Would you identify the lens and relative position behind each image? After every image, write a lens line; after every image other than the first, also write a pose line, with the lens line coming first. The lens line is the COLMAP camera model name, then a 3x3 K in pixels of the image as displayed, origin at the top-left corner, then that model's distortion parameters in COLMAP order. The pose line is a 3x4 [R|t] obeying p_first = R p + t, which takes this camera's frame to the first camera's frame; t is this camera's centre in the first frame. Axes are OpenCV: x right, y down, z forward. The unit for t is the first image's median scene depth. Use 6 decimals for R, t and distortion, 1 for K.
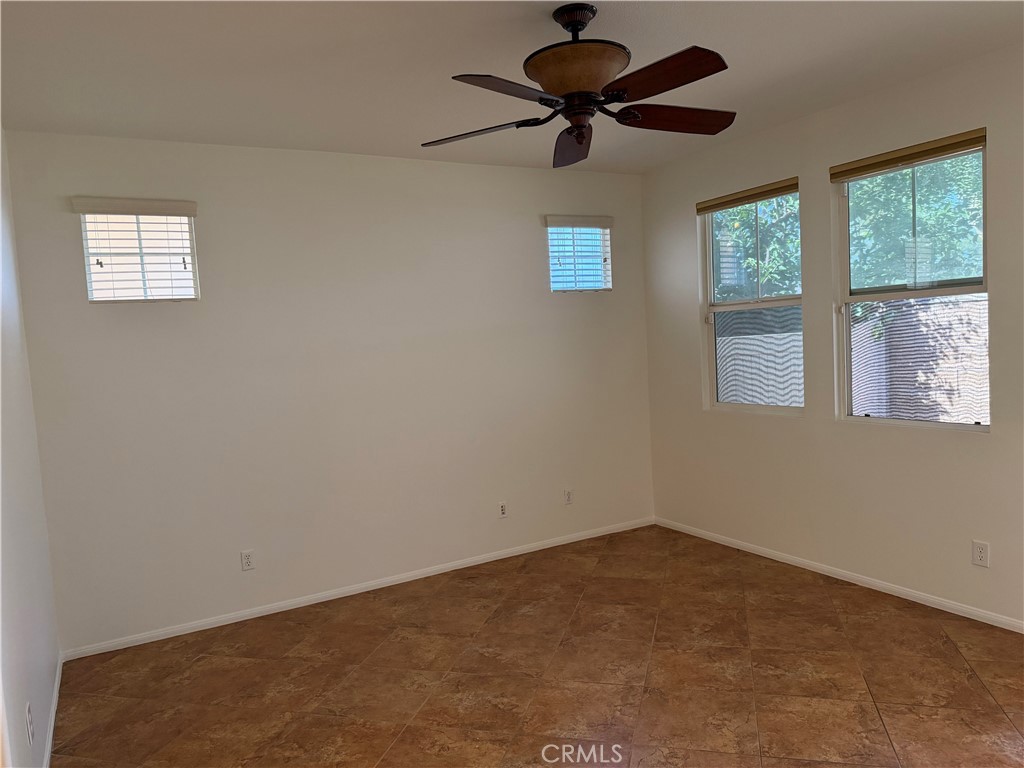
lens RADIAL K [[722.6, 0, 516.0], [0, 722.6, 387.9], [0, 0, 1]] dist [0.162169, -0.225564]
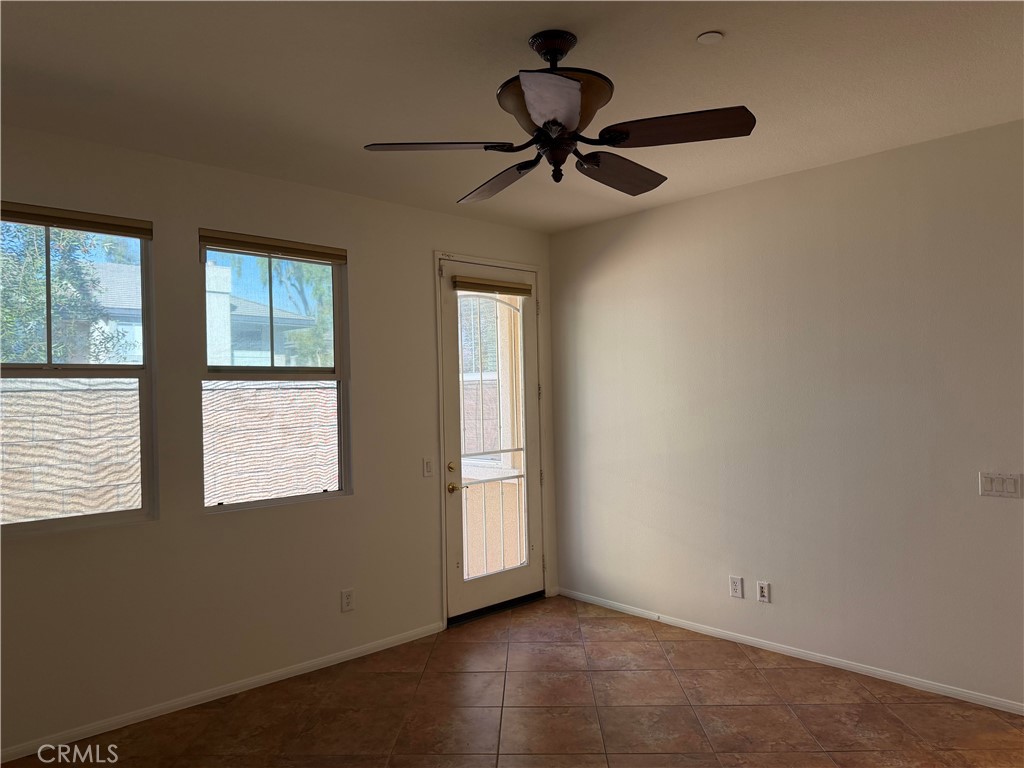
lens RADIAL K [[722.6, 0, 516.0], [0, 722.6, 387.9], [0, 0, 1]] dist [0.162169, -0.225564]
pose [[-0.231989, 0.068229, 0.970323, -0.562496], [0.099771, 0.993945, -0.046036, -0.029490], [-0.967588, 0.086130, -0.237391, 0.936977]]
